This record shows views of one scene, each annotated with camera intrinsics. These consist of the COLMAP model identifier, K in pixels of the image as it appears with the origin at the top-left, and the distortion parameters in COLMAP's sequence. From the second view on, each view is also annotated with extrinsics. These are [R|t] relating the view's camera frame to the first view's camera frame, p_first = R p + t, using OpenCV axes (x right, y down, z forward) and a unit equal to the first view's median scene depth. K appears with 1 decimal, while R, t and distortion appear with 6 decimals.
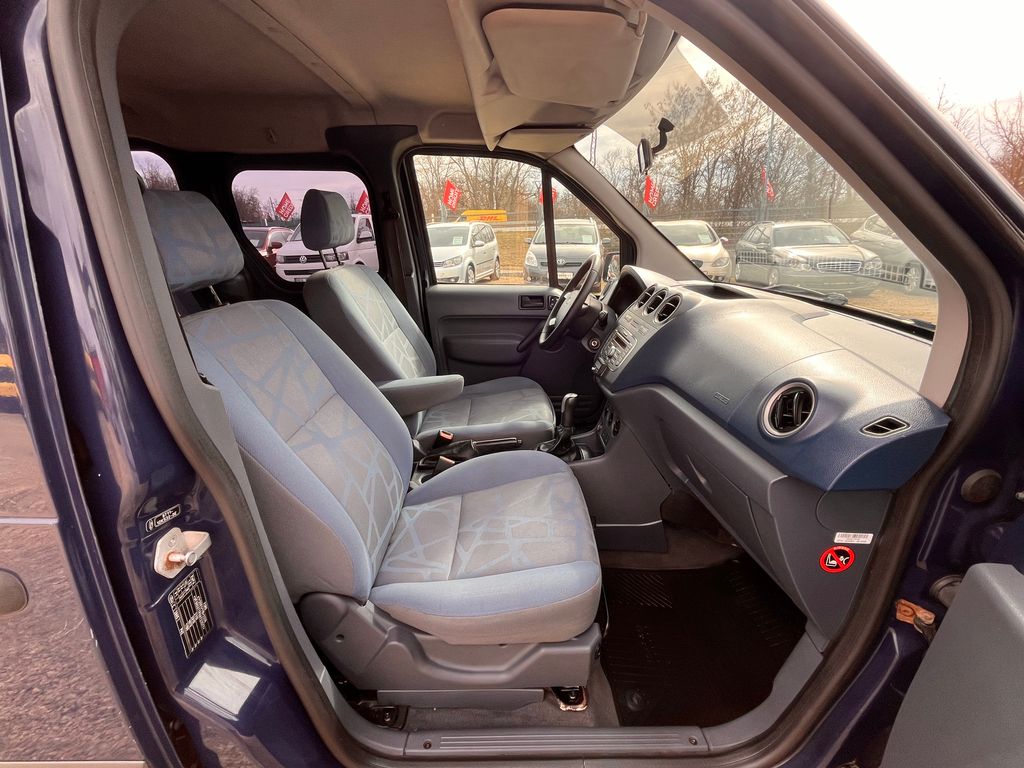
lens RADIAL K [[451.4, 0, 512.0], [0, 451.4, 384.0], [0, 0, 1]] dist [-0.003153, -0.000797]
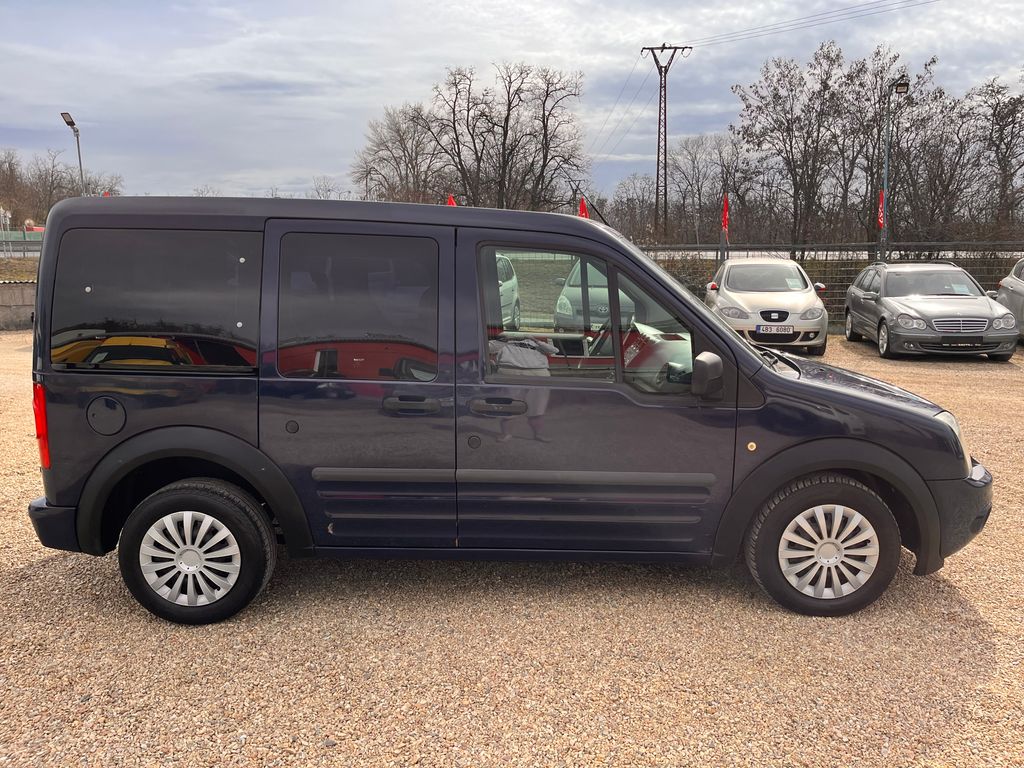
lens RADIAL K [[774.7, 0, 512.0], [0, 774.7, 384.0], [0, 0, 1]] dist [0.068318, -0.091418]
pose [[0.999491, 0.026161, -0.018232, -0.018572], [-0.028734, 0.986818, -0.159266, 0.065577], [0.013825, 0.159708, 0.987067, -0.271313]]
